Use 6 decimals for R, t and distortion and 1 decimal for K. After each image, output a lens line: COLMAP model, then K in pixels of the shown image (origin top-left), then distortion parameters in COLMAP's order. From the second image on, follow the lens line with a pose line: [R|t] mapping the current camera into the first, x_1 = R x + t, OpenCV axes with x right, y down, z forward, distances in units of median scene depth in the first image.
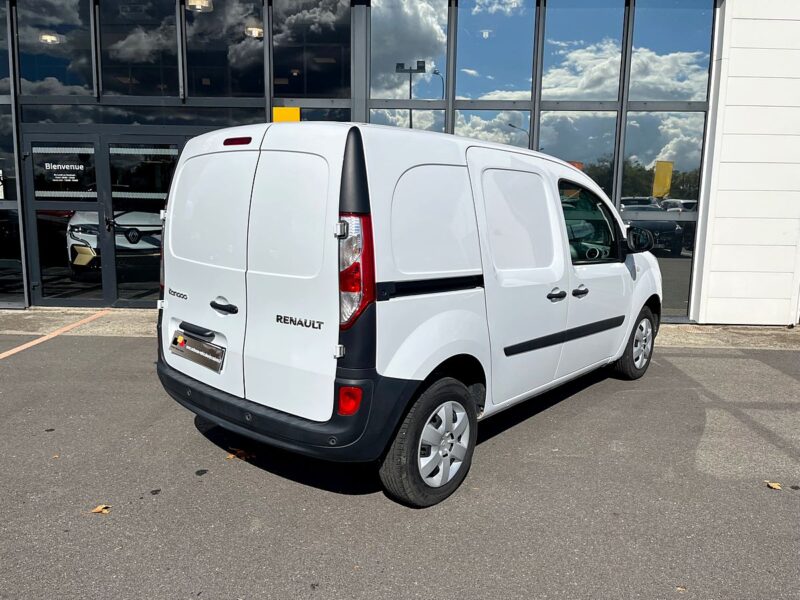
lens RADIAL K [[619.8, 0, 404.4], [0, 619.8, 296.2], [0, 0, 1]] dist [0.093312, -0.130108]
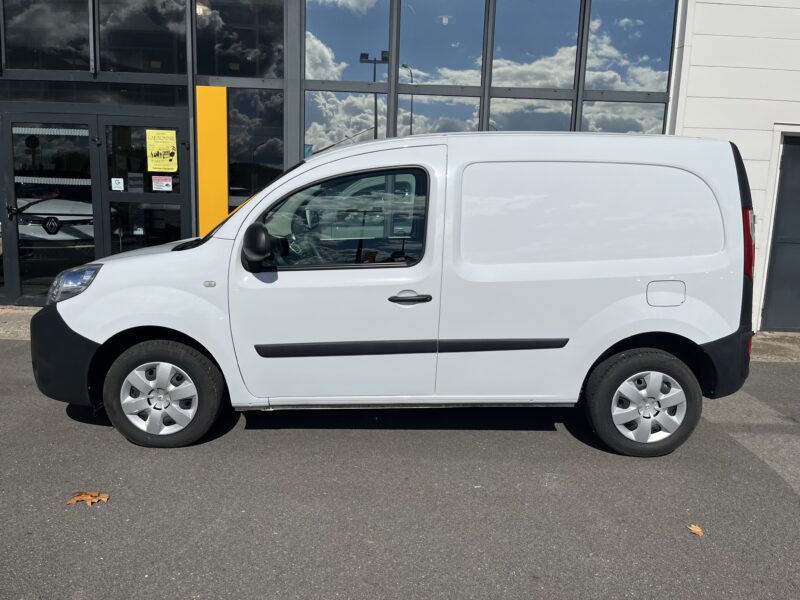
lens RADIAL K [[619.8, 0, 404.4], [0, 619.8, 296.2], [0, 0, 1]] dist [0.093312, -0.130108]
pose [[0.998969, 0.011696, 0.043862, 0.053586], [-0.012051, 0.999897, 0.007846, -0.009590], [-0.043765, -0.008366, 0.999007, 0.082962]]
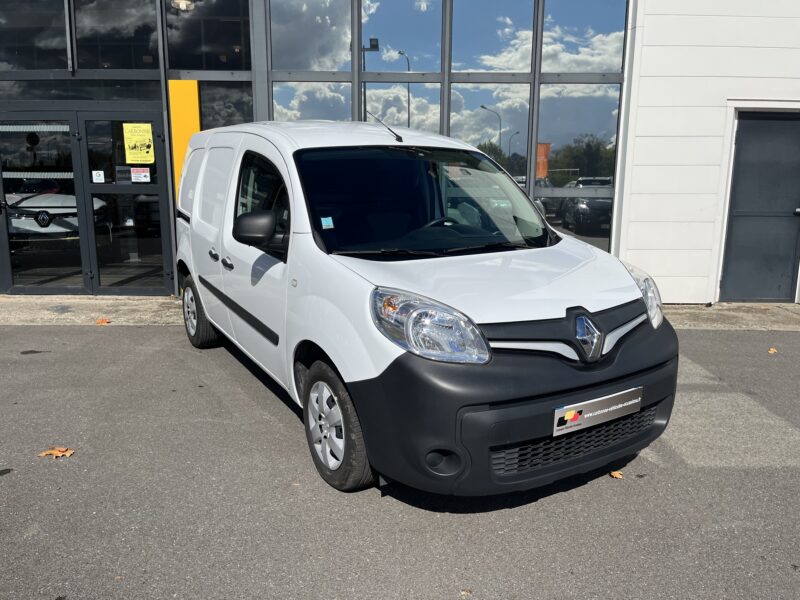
lens RADIAL K [[619.4, 0, 400.0], [0, 619.4, 300.0], [0, 0, 1]] dist [0.099401, -0.139584]
pose [[0.999667, -0.012820, 0.022386, 0.113997], [0.012082, 0.999389, 0.032797, 0.002760], [-0.022793, -0.032516, 0.999211, 0.035593]]
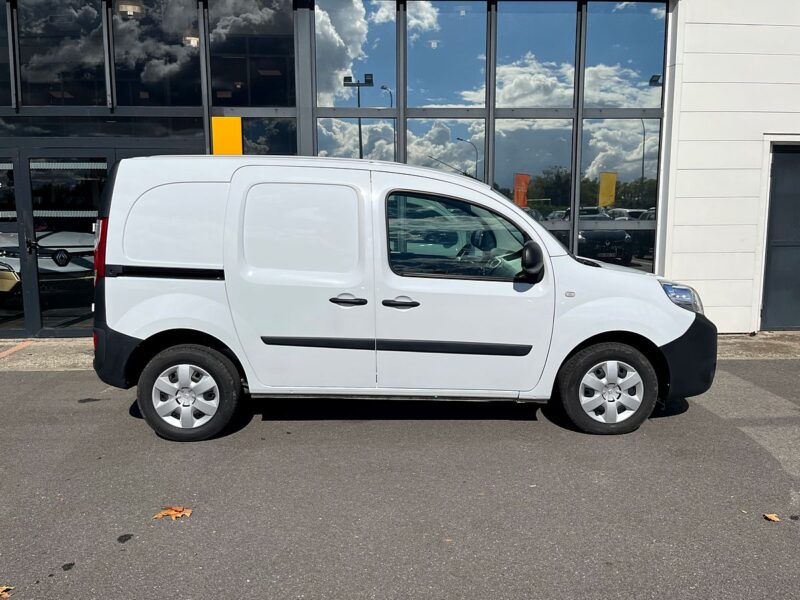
lens RADIAL K [[619.8, 0, 404.4], [0, 619.8, 296.2], [0, 0, 1]] dist [0.093312, -0.130108]
pose [[0.996827, -0.028765, 0.074221, -0.001182], [0.030384, 0.999322, -0.020788, -0.007304], [-0.073573, 0.022977, 0.997025, 0.057250]]
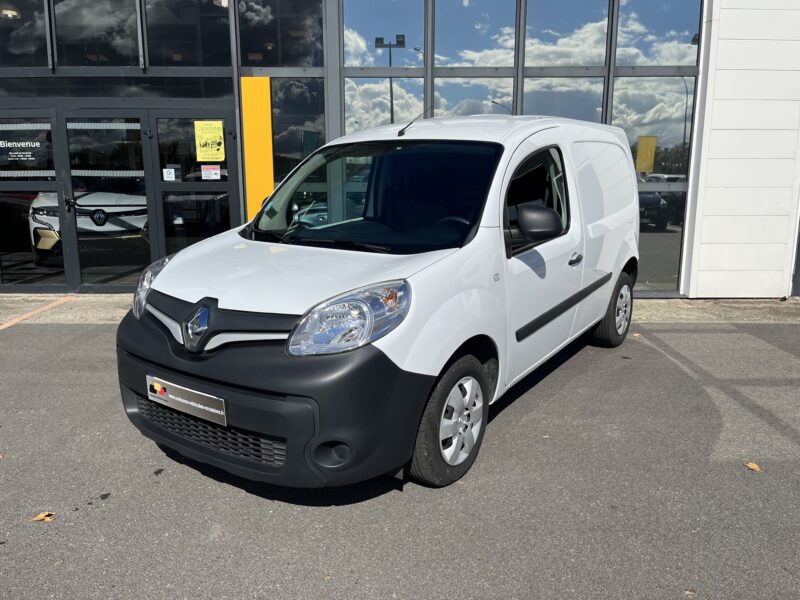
lens RADIAL K [[619.8, 0, 404.4], [0, 619.8, 296.2], [0, 0, 1]] dist [0.093312, -0.130108]
pose [[0.999536, -0.019467, 0.023408, 0.007126], [0.018741, 0.999348, 0.030852, 0.002741], [-0.023993, -0.030400, 0.999250, 0.044068]]
